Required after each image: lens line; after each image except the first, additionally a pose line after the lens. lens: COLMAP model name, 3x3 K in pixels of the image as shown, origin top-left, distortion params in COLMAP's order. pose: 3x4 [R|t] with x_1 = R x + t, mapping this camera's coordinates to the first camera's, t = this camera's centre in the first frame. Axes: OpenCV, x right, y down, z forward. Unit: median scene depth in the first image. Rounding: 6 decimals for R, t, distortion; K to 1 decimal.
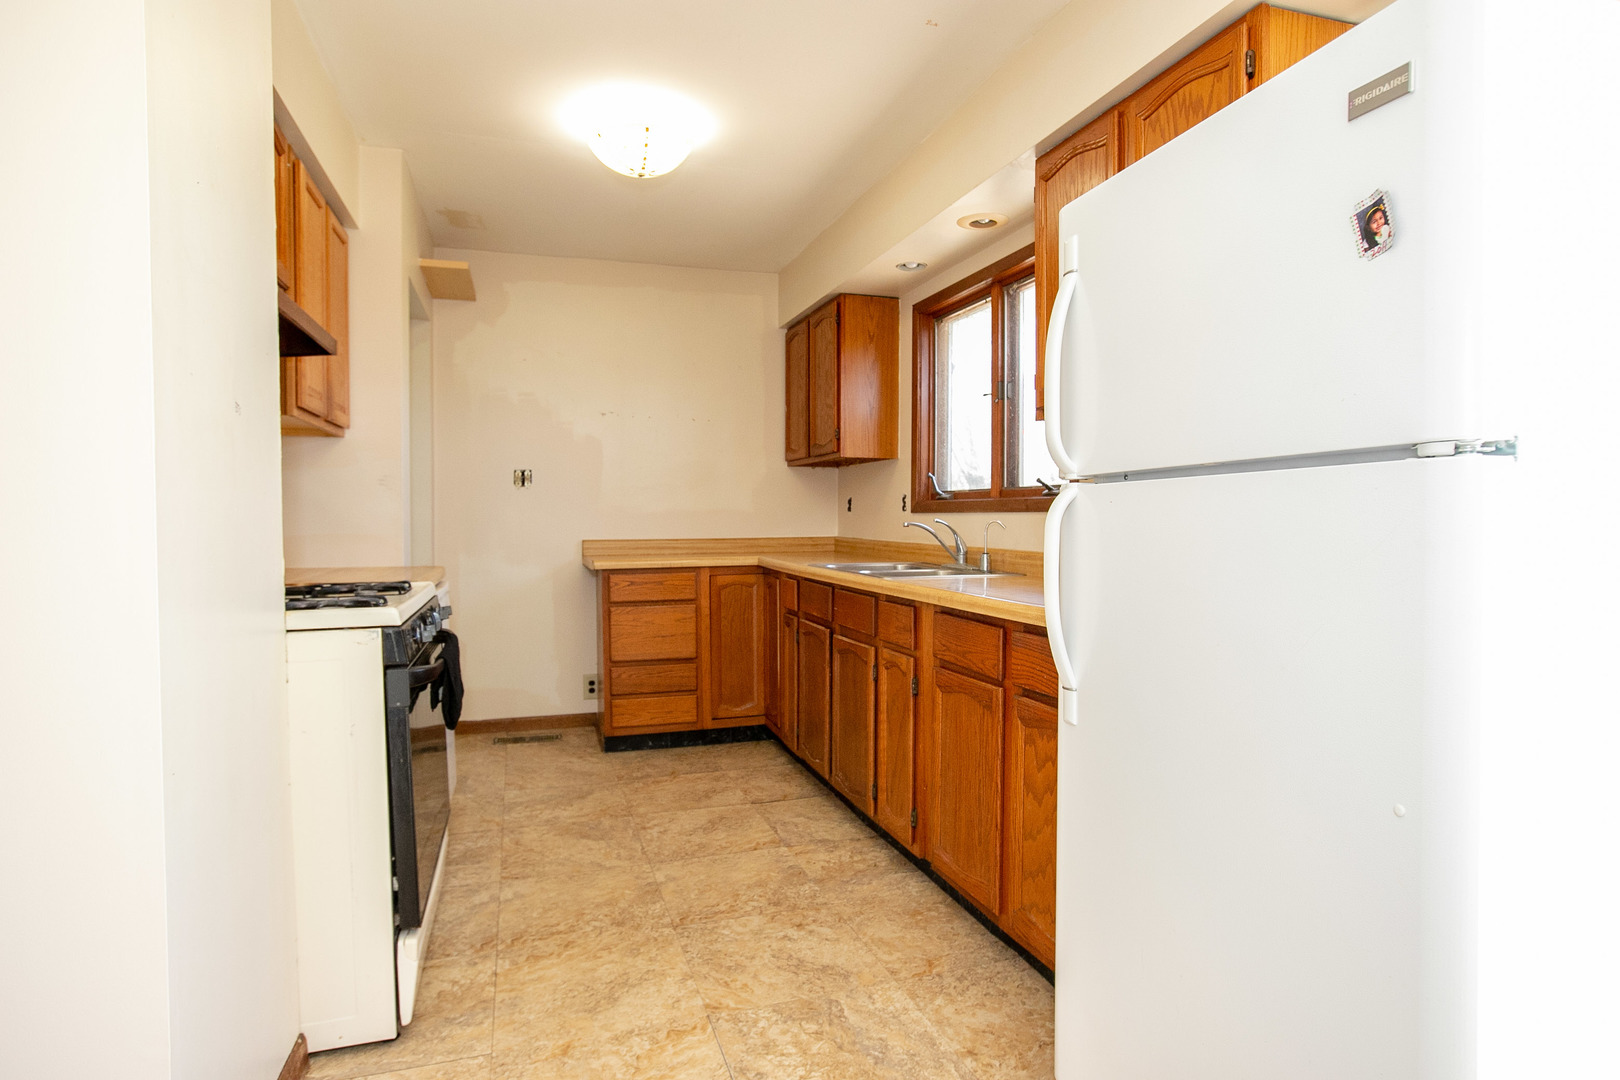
lens RADIAL K [[879.7, 0, 810.0], [0, 879.7, 540.0], [0, 0, 1]] dist [-0.082542, 0.000178]
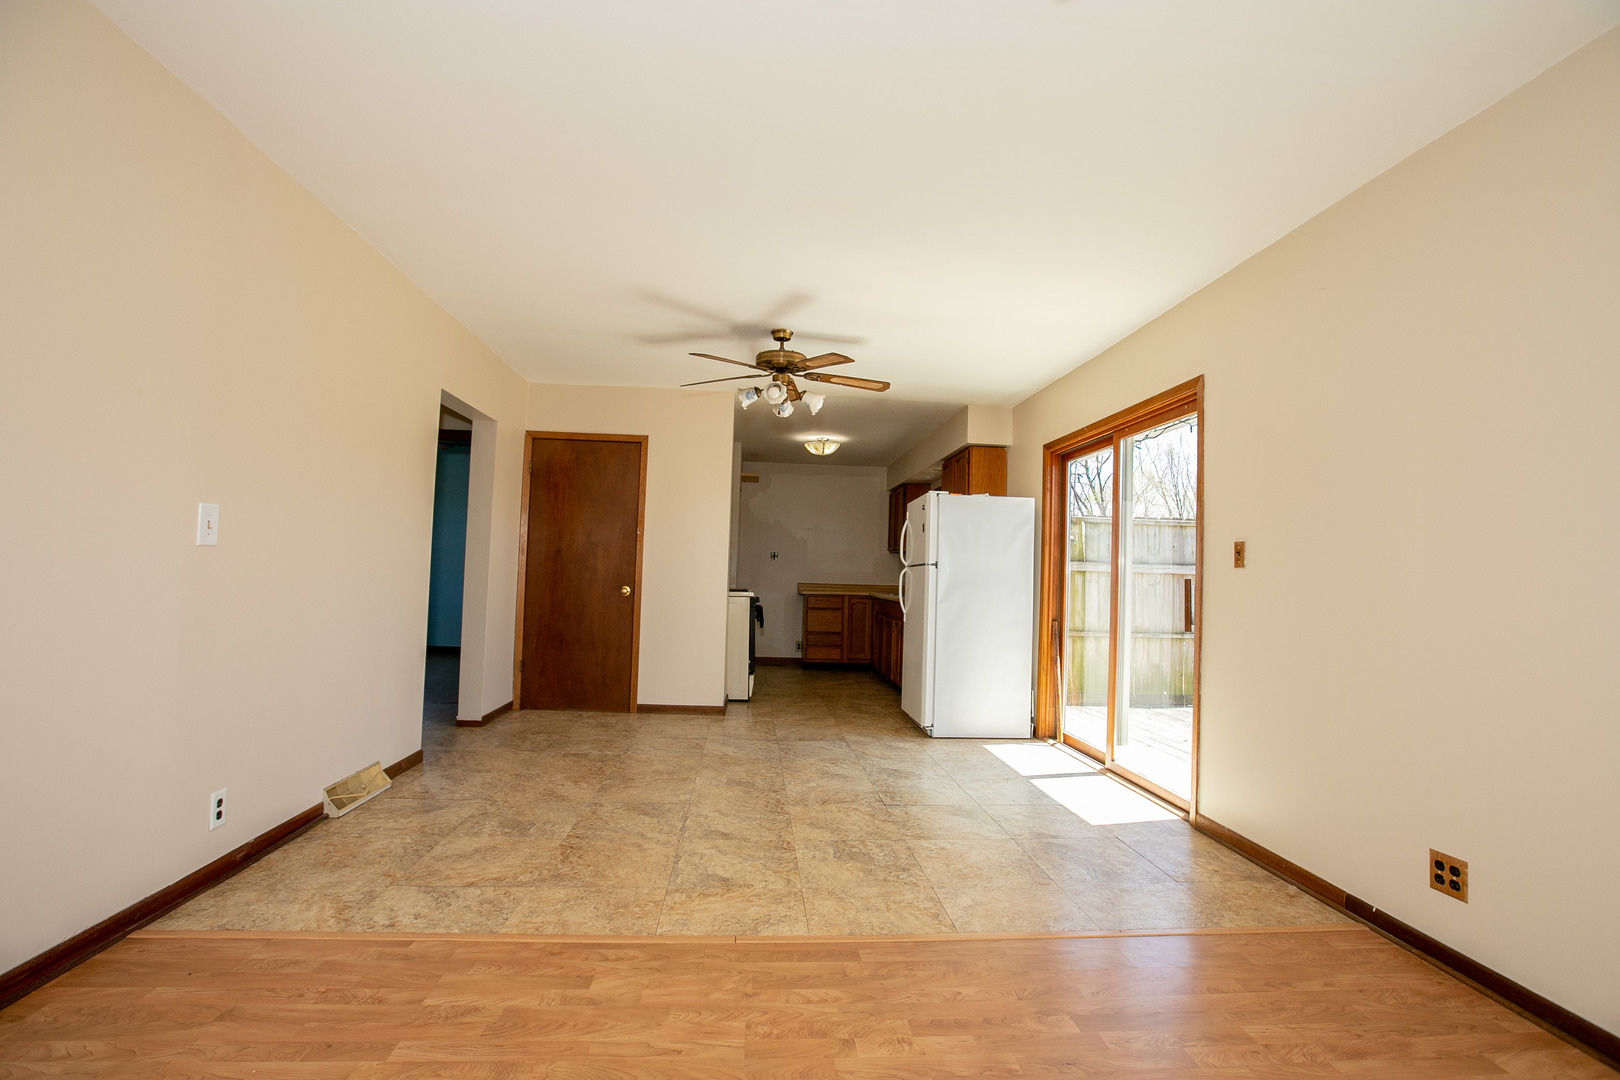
lens RADIAL K [[735.8, 0, 810.0], [0, 735.8, 540.0], [0, 0, 1]] dist [-0.049725, 0.014176]
pose [[0.971728, 0.018741, -0.235359, 0.259593], [-0.035731, 0.997037, -0.068128, 0.021099], [0.233385, 0.074611, 0.969518, -1.007379]]
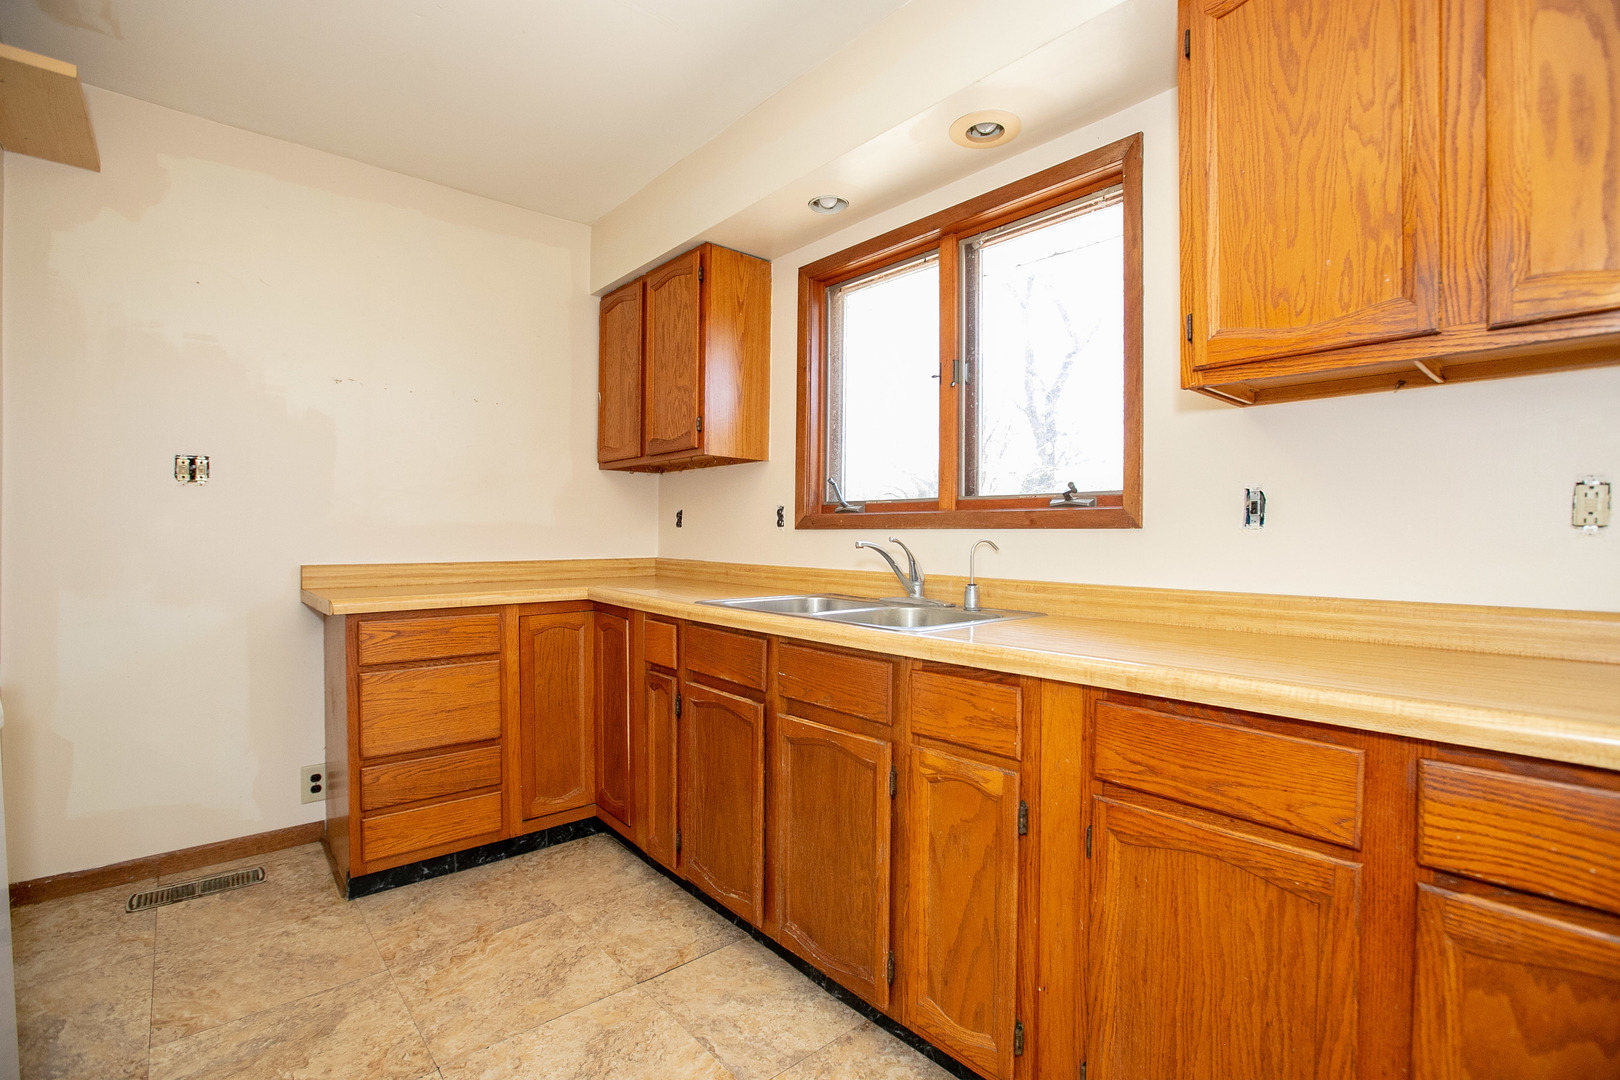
lens RADIAL K [[735.8, 0, 810.0], [0, 735.8, 540.0], [0, 0, 1]] dist [-0.049725, 0.014176]
pose [[0.920539, 0.002447, 0.390642, -0.130372], [0.004501, 0.999848, -0.016871, -0.009560], [-0.390624, 0.017288, 0.920388, 0.381284]]
